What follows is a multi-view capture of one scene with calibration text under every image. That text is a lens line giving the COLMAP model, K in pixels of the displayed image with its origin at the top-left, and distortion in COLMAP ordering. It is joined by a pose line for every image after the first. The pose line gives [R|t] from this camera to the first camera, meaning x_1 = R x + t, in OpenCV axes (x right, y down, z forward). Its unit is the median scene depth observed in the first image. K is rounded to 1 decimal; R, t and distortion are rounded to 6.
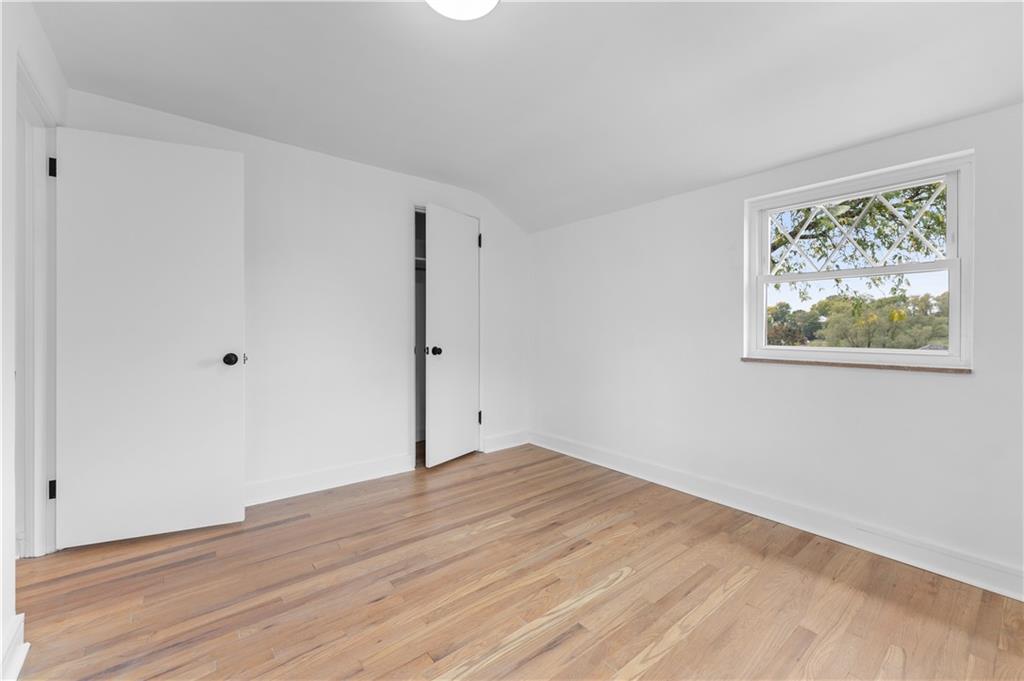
lens RADIAL K [[413.9, 0, 511.4], [0, 413.9, 334.9], [0, 0, 1]] dist [0.000973, 0.000115]
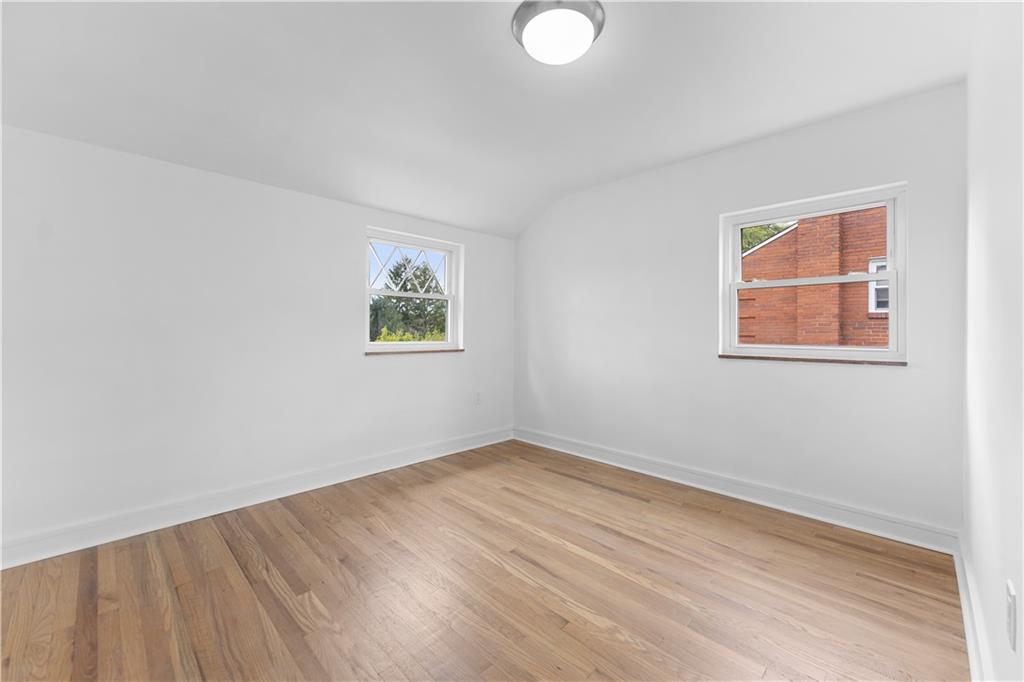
lens RADIAL K [[413.9, 0, 511.4], [0, 413.9, 335.4], [0, 0, 1]] dist [0.000973, 0.000115]
pose [[-0.106792, -0.011570, 0.994214, -0.797130], [0.006551, 0.999902, 0.012340, -0.006312], [-0.994260, 0.007831, -0.106706, 0.787358]]
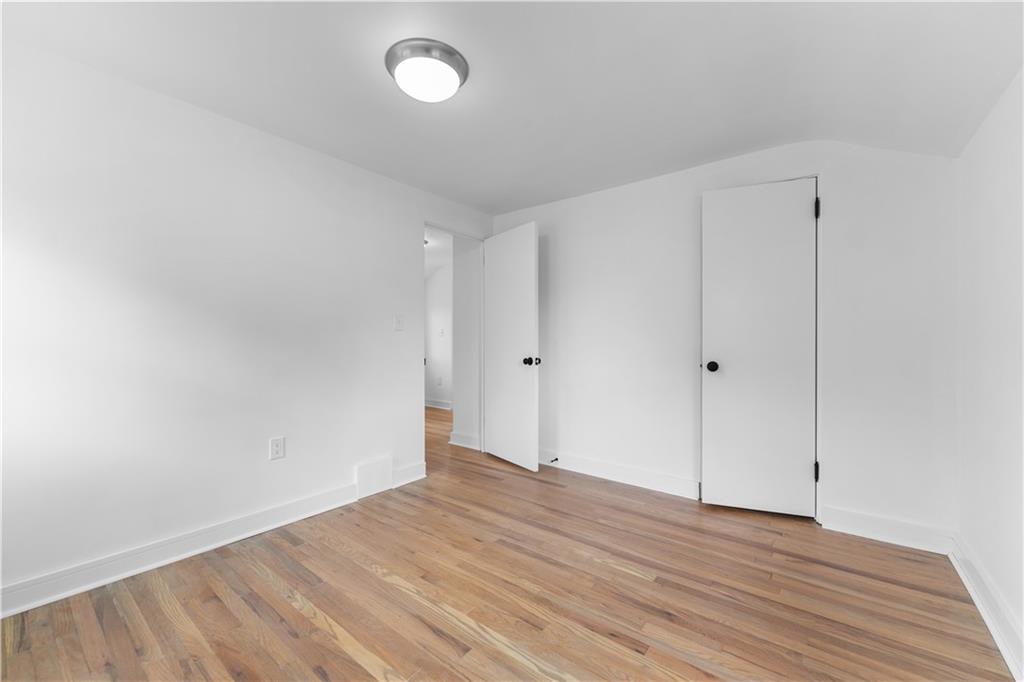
lens RADIAL K [[413.9, 0, 511.4], [0, 413.9, 335.4], [0, 0, 1]] dist [0.000973, 0.000115]
pose [[0.217587, -0.015085, -0.975924, 0.781156], [-0.009286, 0.999803, -0.017525, -0.004229], [0.975997, 0.012875, 0.217404, 0.610143]]
